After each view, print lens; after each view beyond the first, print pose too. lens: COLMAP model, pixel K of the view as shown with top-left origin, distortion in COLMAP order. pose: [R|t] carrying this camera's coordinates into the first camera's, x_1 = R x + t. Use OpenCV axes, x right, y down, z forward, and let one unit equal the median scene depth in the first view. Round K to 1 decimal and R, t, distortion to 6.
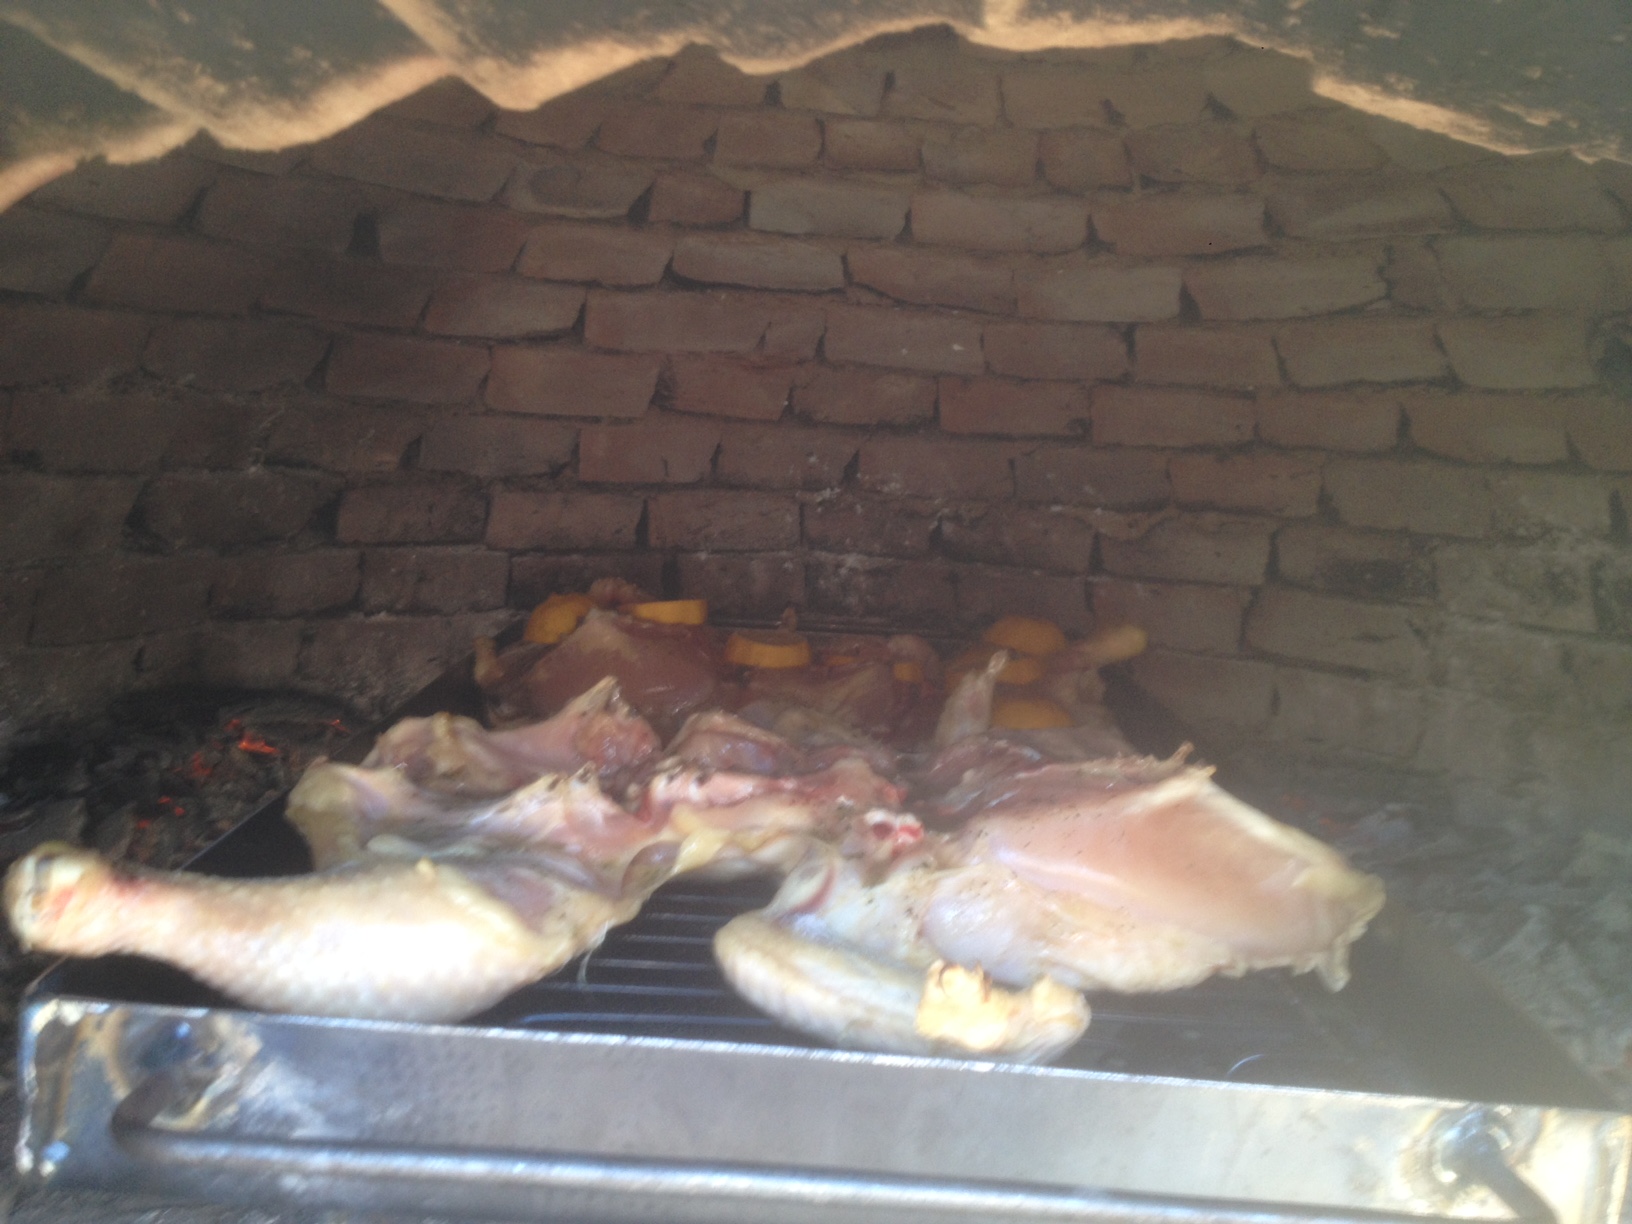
lens RADIAL K [[1520.6, 0, 826.4], [0, 1520.6, 621.7], [0, 0, 1]] dist [0.183360, -0.440585]
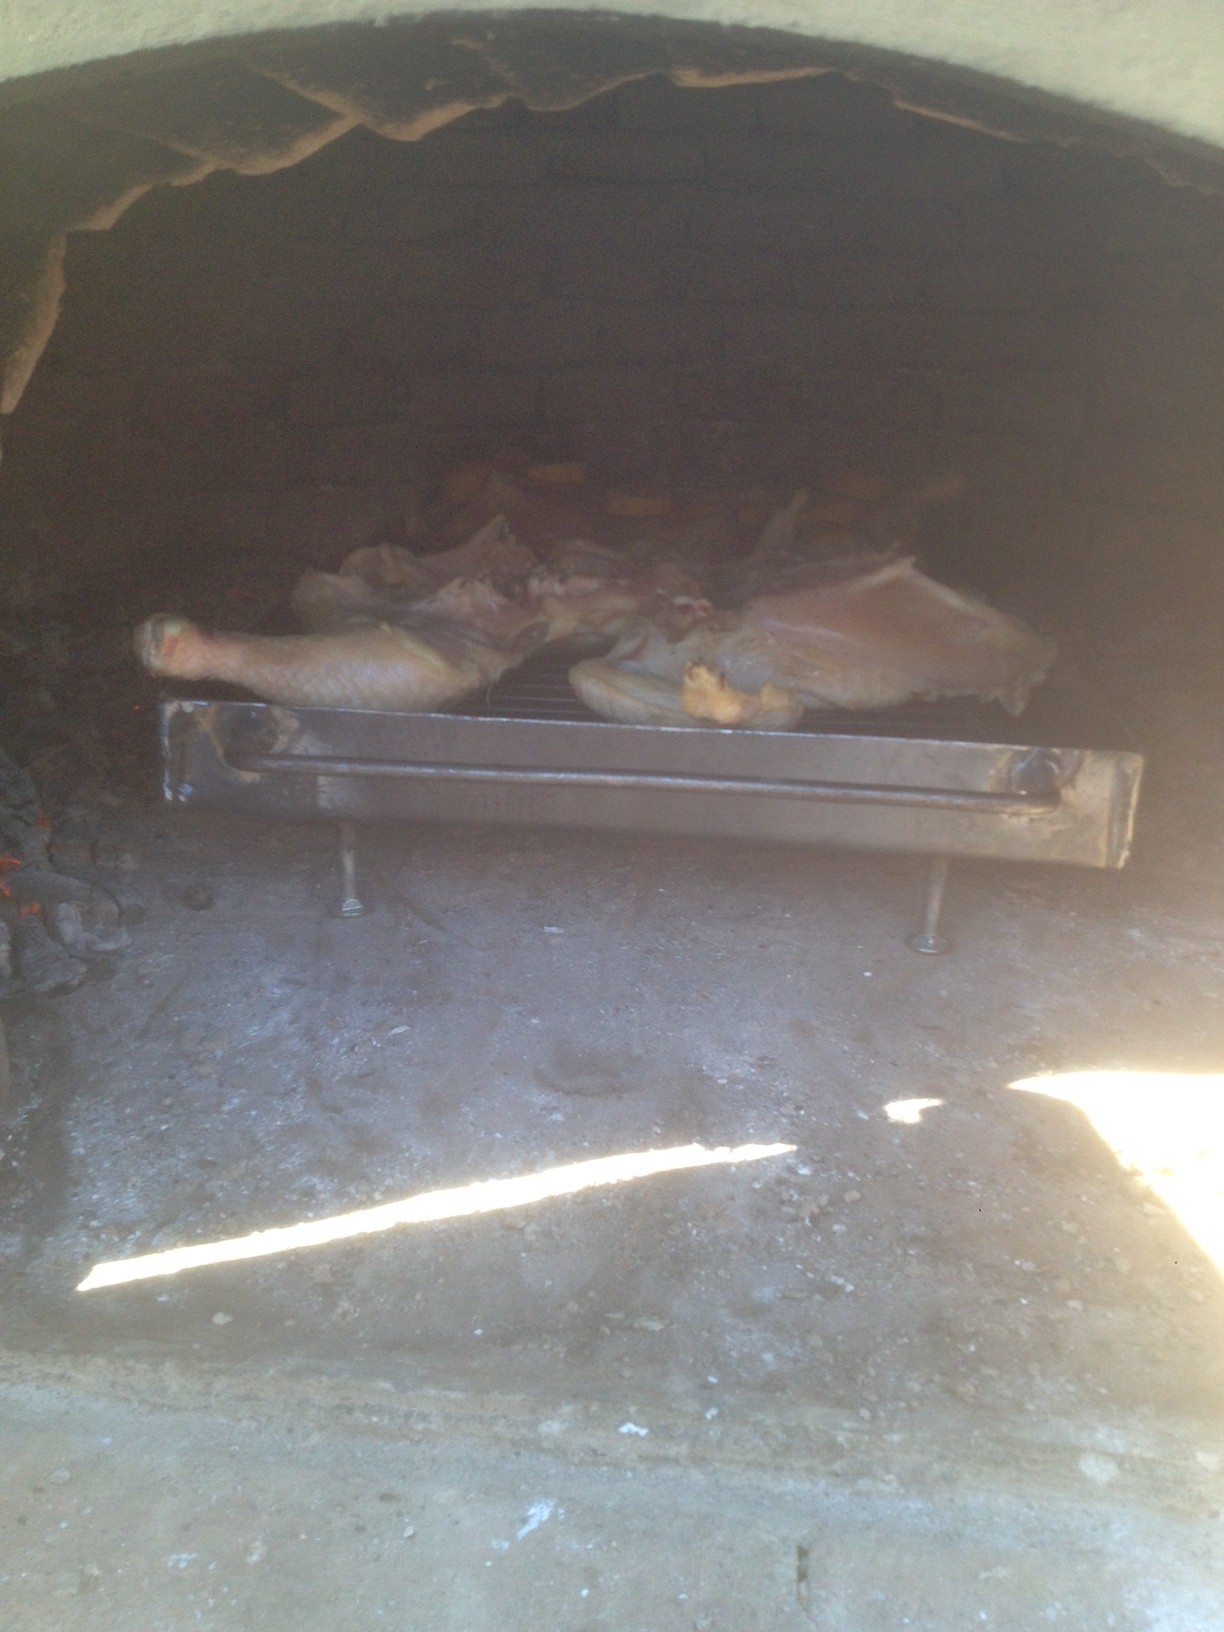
lens RADIAL K [[1520.6, 0, 612.0], [0, 1520.6, 816.0], [0, 0, 1]] dist [0.183360, -0.440585]
pose [[0.994994, -0.018511, -0.098203, 0.108966], [0.037729, 0.979552, 0.197623, 0.039584], [0.092537, -0.200339, 0.975347, -0.487380]]
